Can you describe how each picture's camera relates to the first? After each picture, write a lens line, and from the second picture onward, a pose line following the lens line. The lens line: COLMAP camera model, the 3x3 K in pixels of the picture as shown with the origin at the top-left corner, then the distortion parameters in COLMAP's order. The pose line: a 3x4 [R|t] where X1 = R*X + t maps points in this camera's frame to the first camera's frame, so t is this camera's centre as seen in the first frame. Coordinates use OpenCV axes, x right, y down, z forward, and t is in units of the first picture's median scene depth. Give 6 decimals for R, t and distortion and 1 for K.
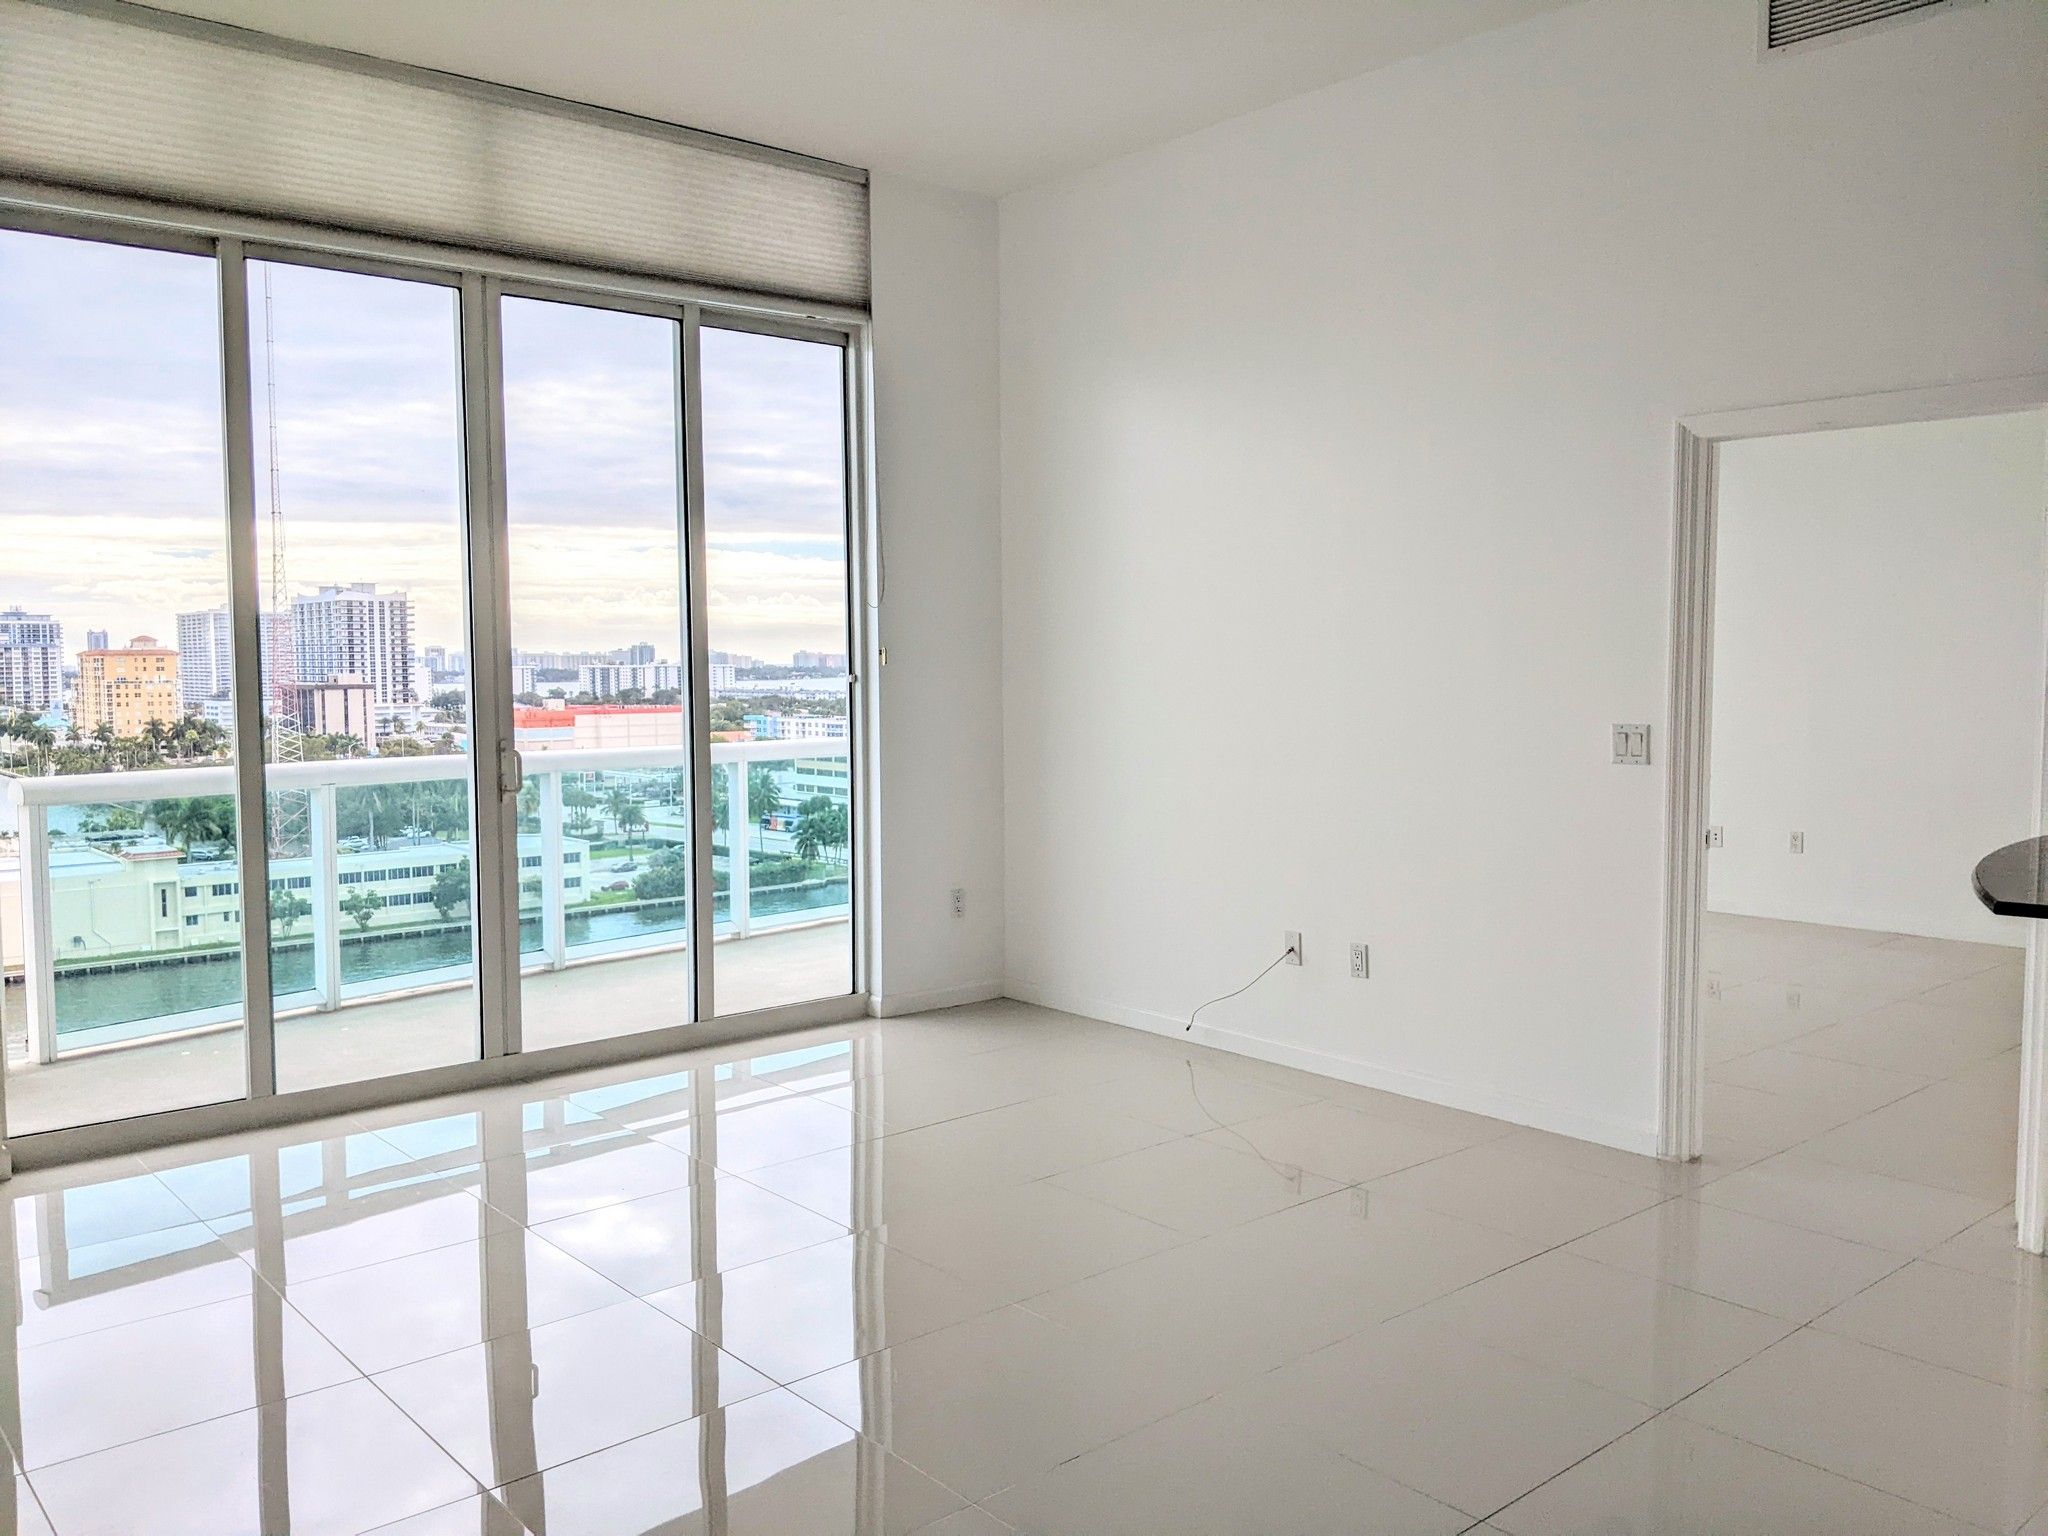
lens RADIAL K [[1635.2, 0, 1035.7], [0, 1635.2, 775.0], [0, 0, 1]] dist [0.062315, -0.127481]
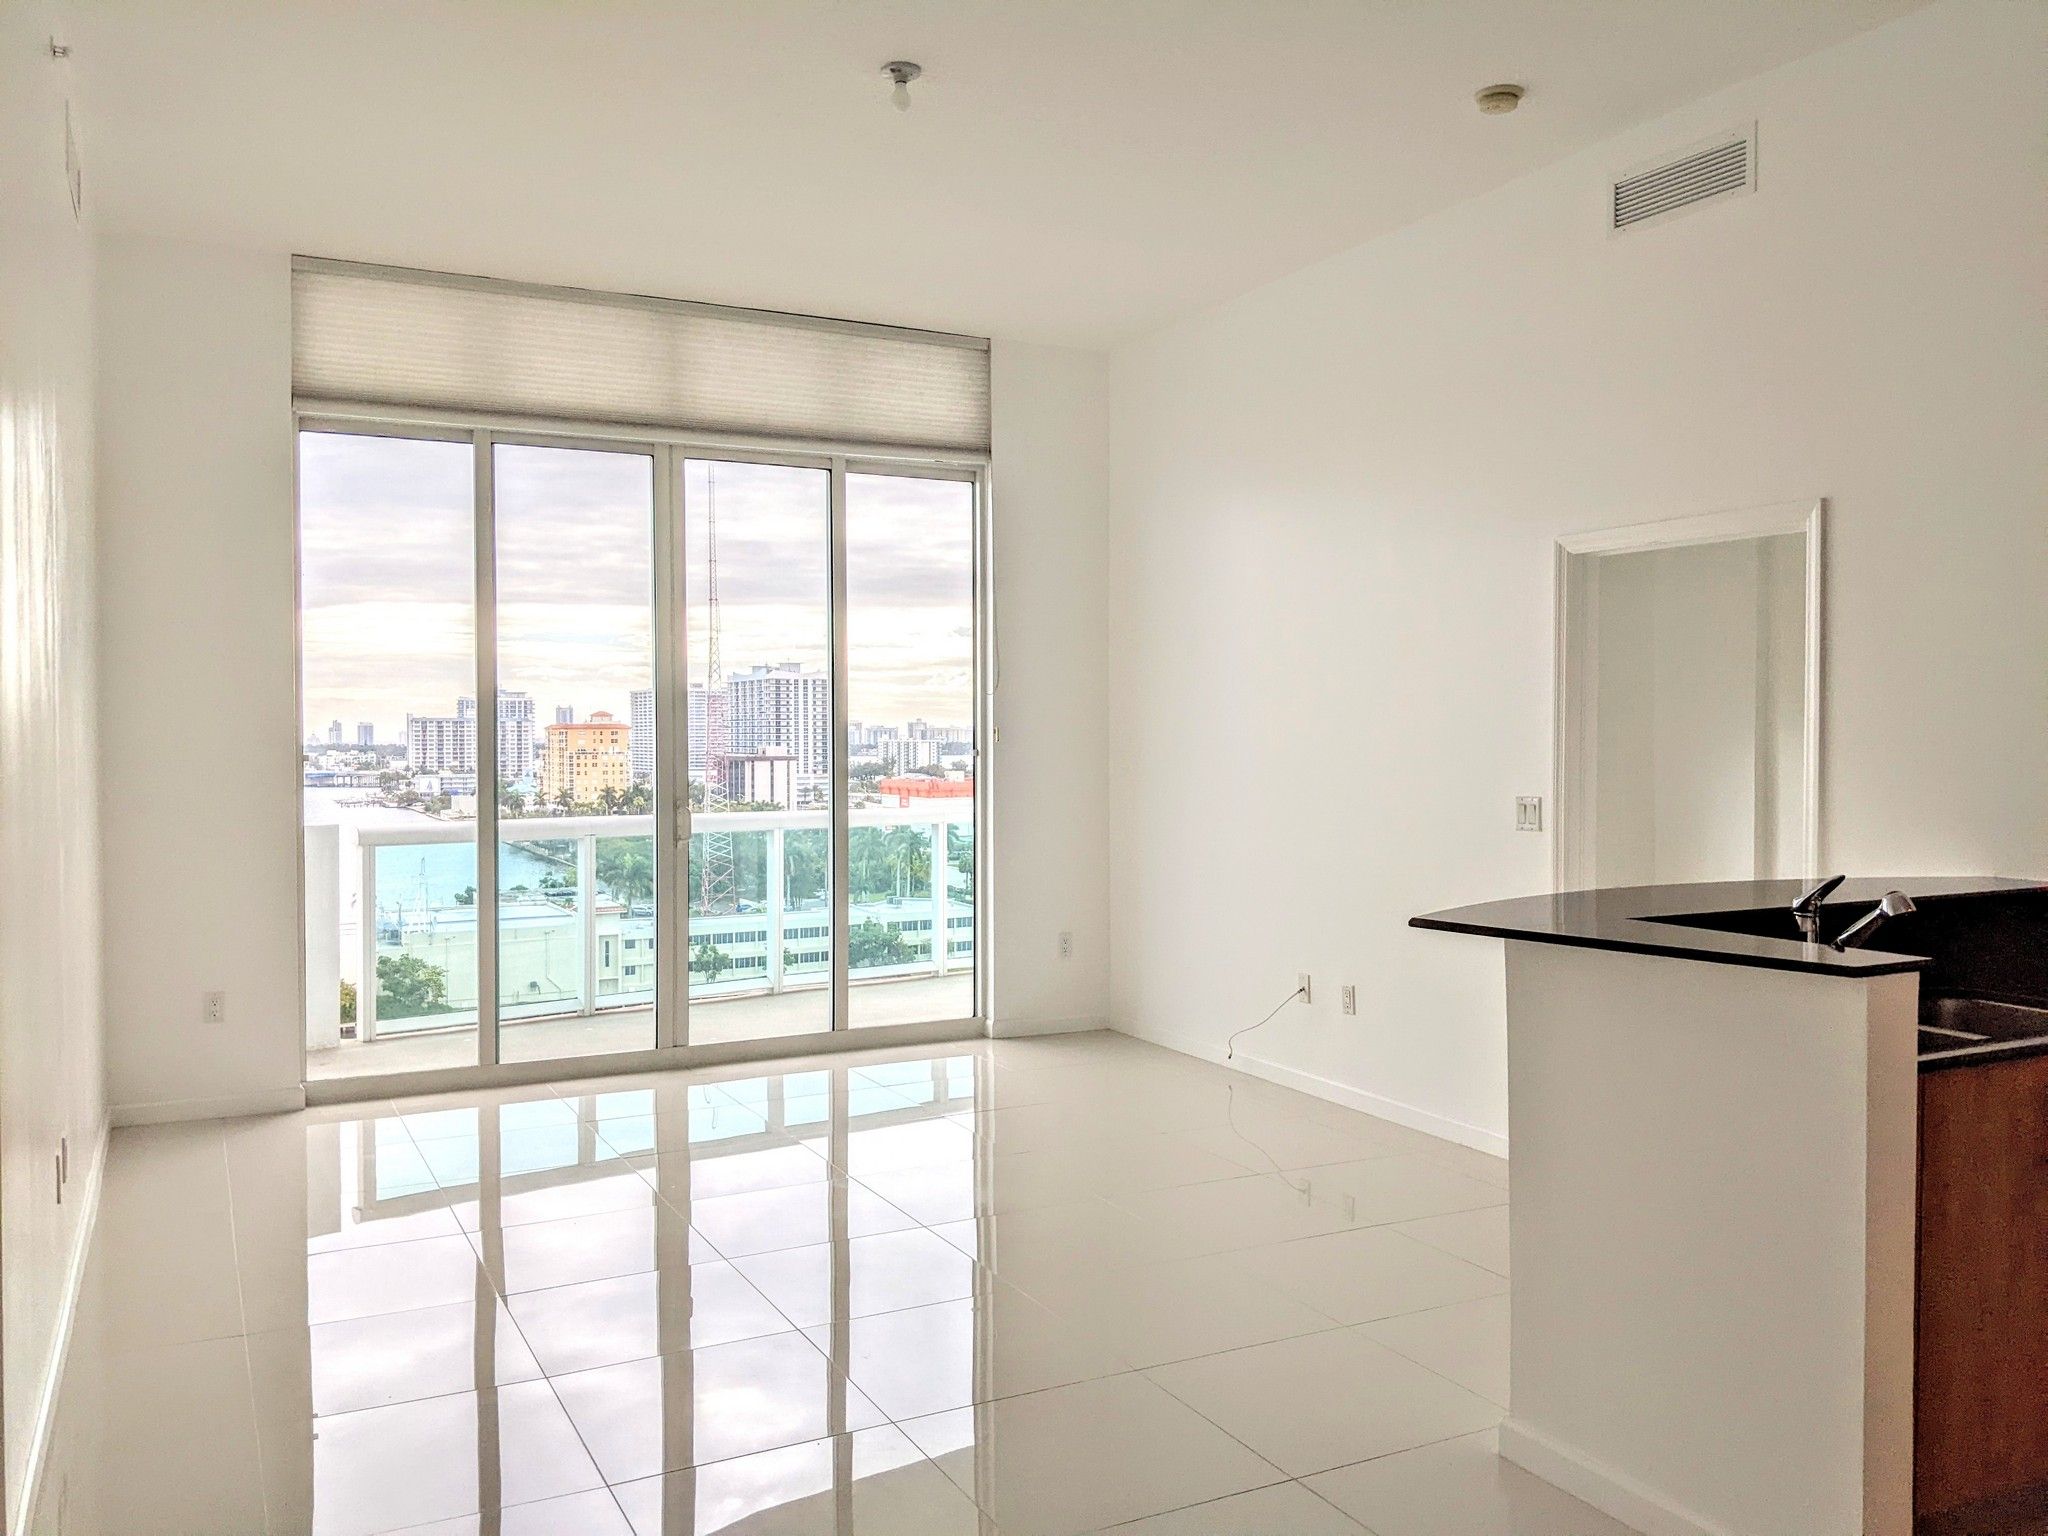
lens RADIAL K [[1635.2, 0, 1029.4], [0, 1635.2, 766.9], [0, 0, 1]] dist [0.062315, -0.127481]
pose [[0.971121, 0.007586, -0.238467, 0.226688], [-0.019560, 0.998661, -0.047889, 0.008418], [0.237784, 0.051170, 0.969969, -0.165531]]
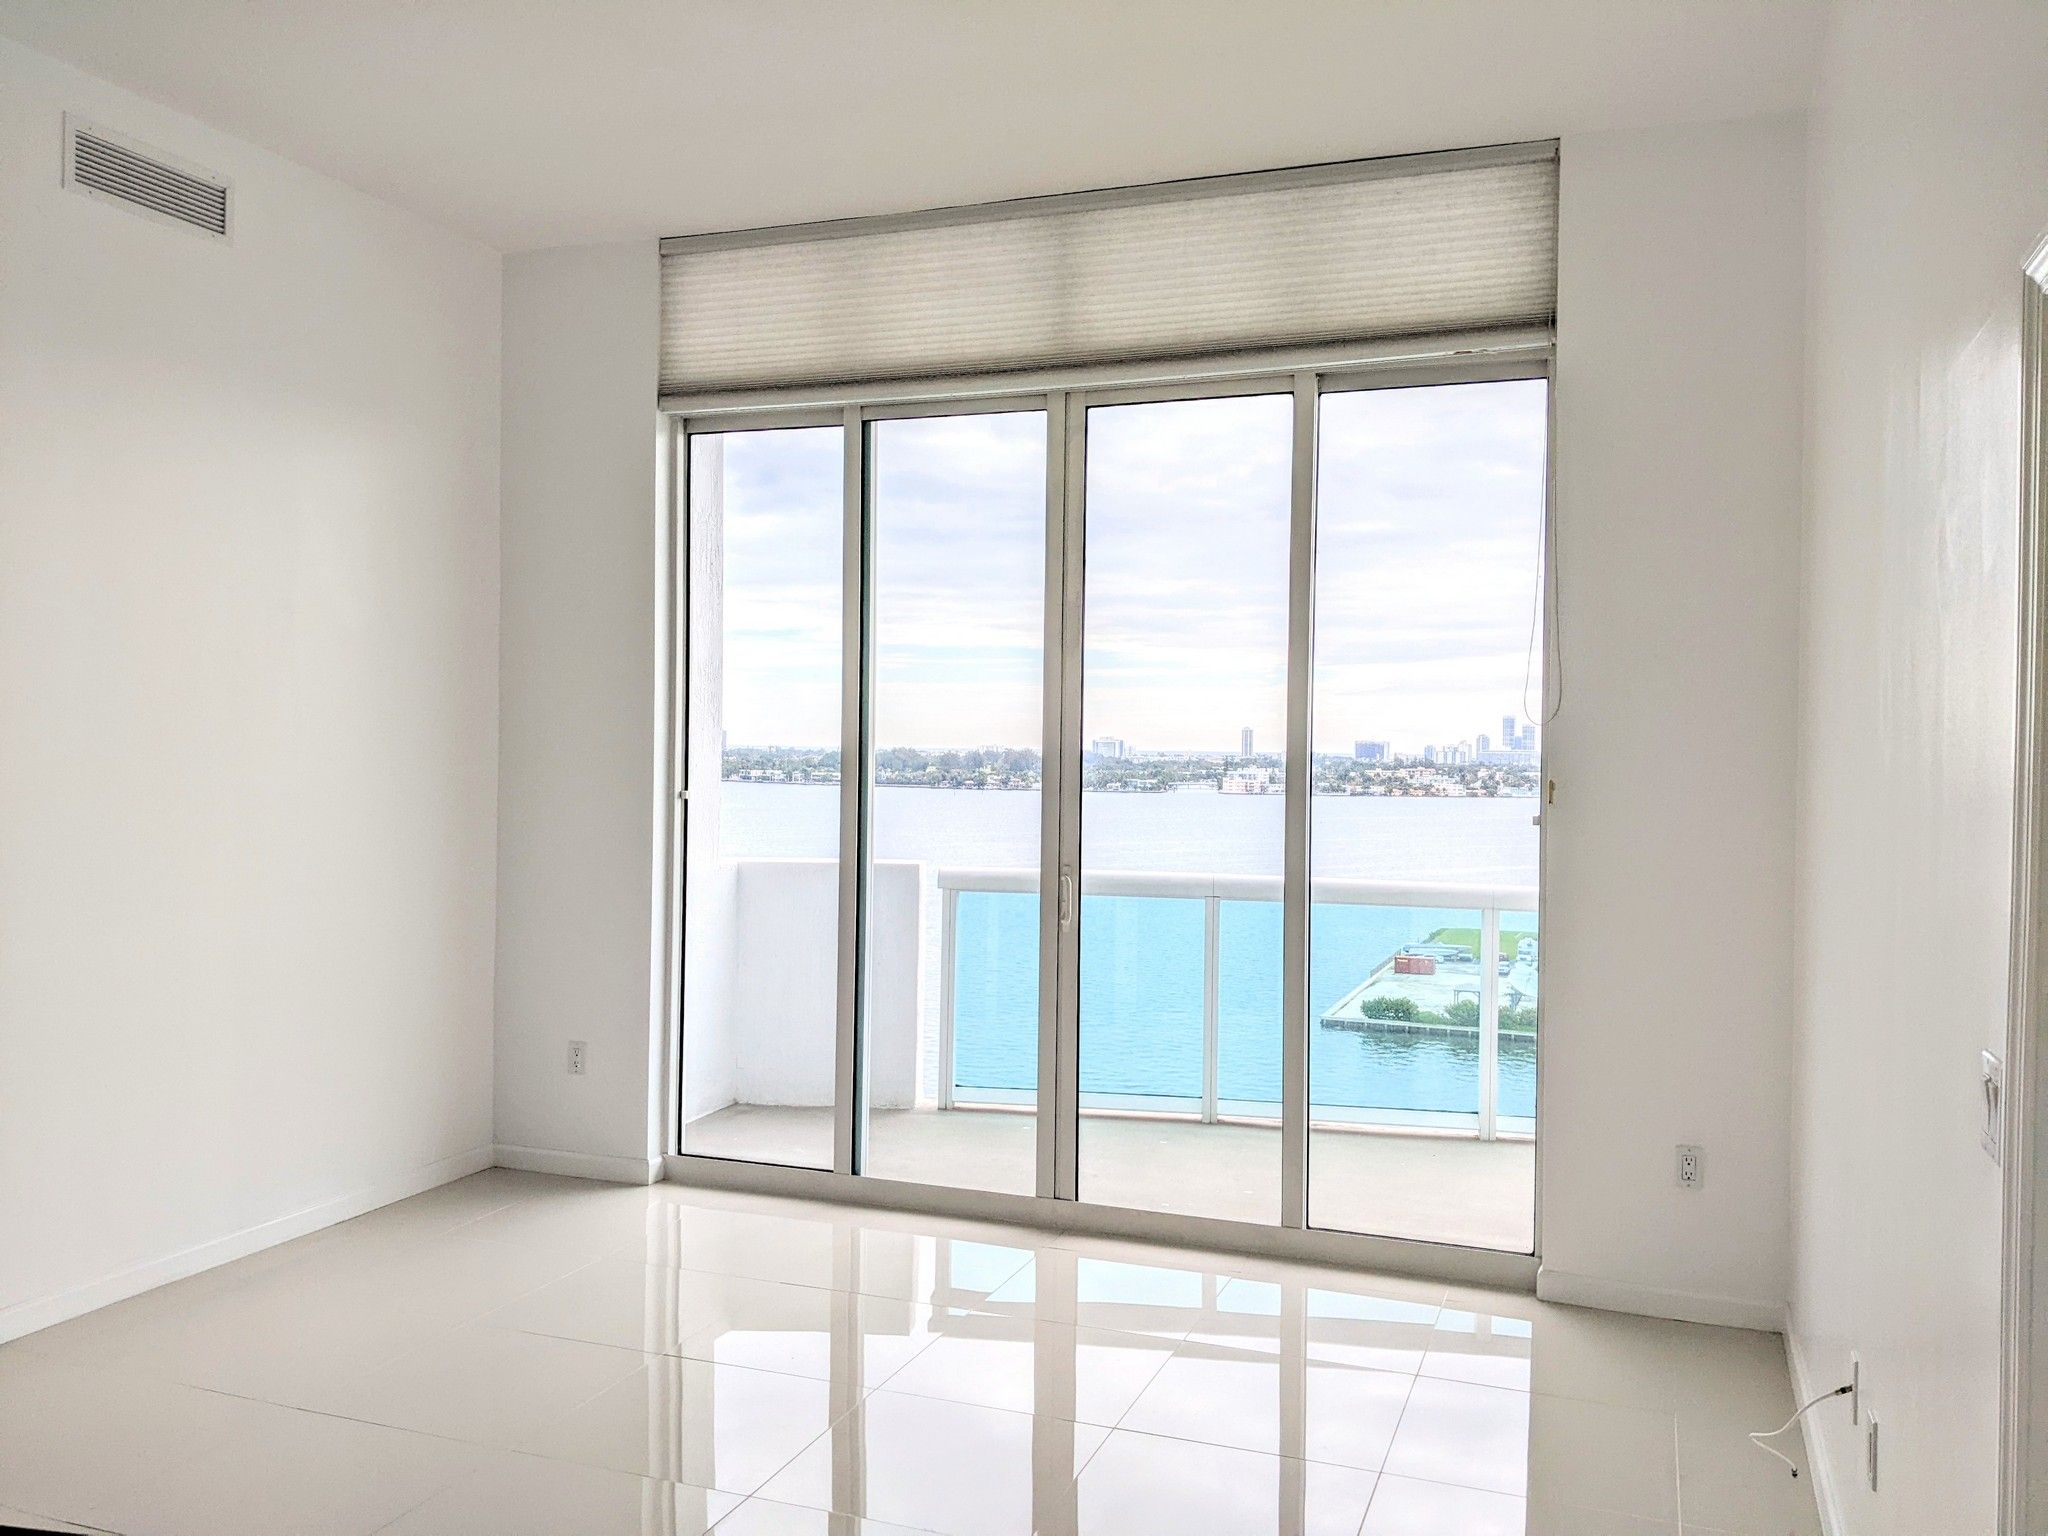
lens RADIAL K [[1635.2, 0, 1025.0], [0, 1635.2, 755.7], [0, 0, 1]] dist [0.062315, -0.127481]
pose [[0.467337, 0.020042, -0.883852, 0.458764], [-0.081256, 0.996485, -0.020368, -0.058226], [0.880337, 0.081337, 0.467322, 0.479269]]
